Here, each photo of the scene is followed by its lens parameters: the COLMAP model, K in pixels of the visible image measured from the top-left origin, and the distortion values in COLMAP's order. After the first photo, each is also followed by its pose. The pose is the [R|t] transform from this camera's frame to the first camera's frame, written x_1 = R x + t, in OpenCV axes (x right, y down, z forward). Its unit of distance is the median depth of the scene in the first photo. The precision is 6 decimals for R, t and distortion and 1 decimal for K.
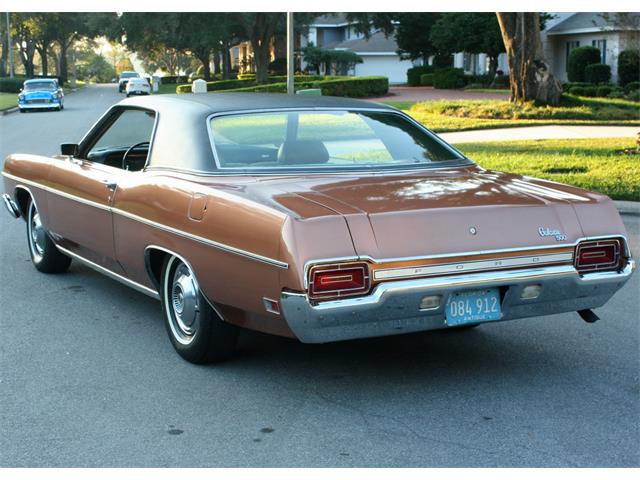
lens RADIAL K [[1153.9, 0, 281.9], [0, 1153.9, 241.4], [0, 0, 1]] dist [-0.003727, -0.035570]
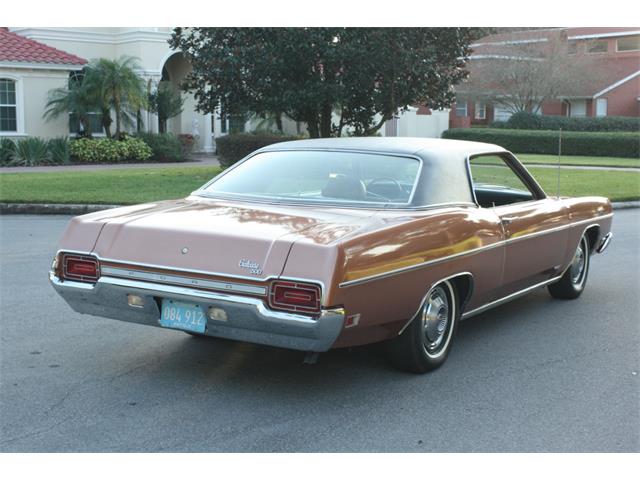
lens RADIAL K [[1036.4, 0, 295.1], [0, 1036.4, 239.5], [0, 0, 1]] dist [-0.024174, -0.097145]
pose [[0.487891, 0.113797, -0.865455, 0.676675], [-0.146260, 0.988107, 0.047471, -0.051974], [0.860564, 0.103420, 0.498732, 0.343117]]
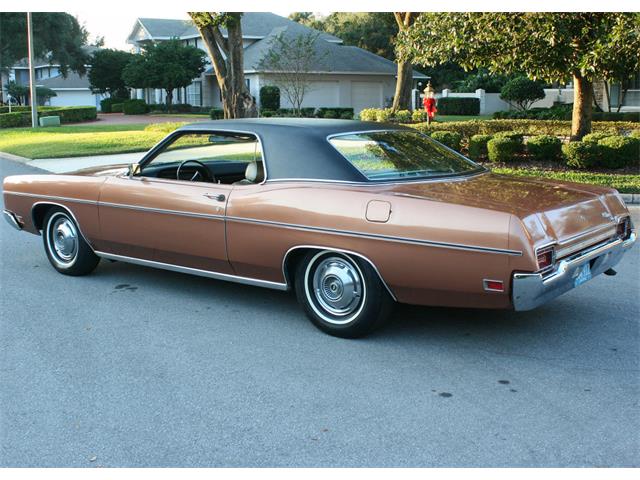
lens RADIAL K [[819.8, 0, 320.0], [0, 819.8, 240.0], [0, 0, 1]] dist [-0.145203, 0.283734]
pose [[0.901066, -0.073830, 0.427352, -0.321510], [0.064315, 0.997255, 0.036678, -0.022532], [-0.428887, -0.005564, 0.903341, 0.153998]]
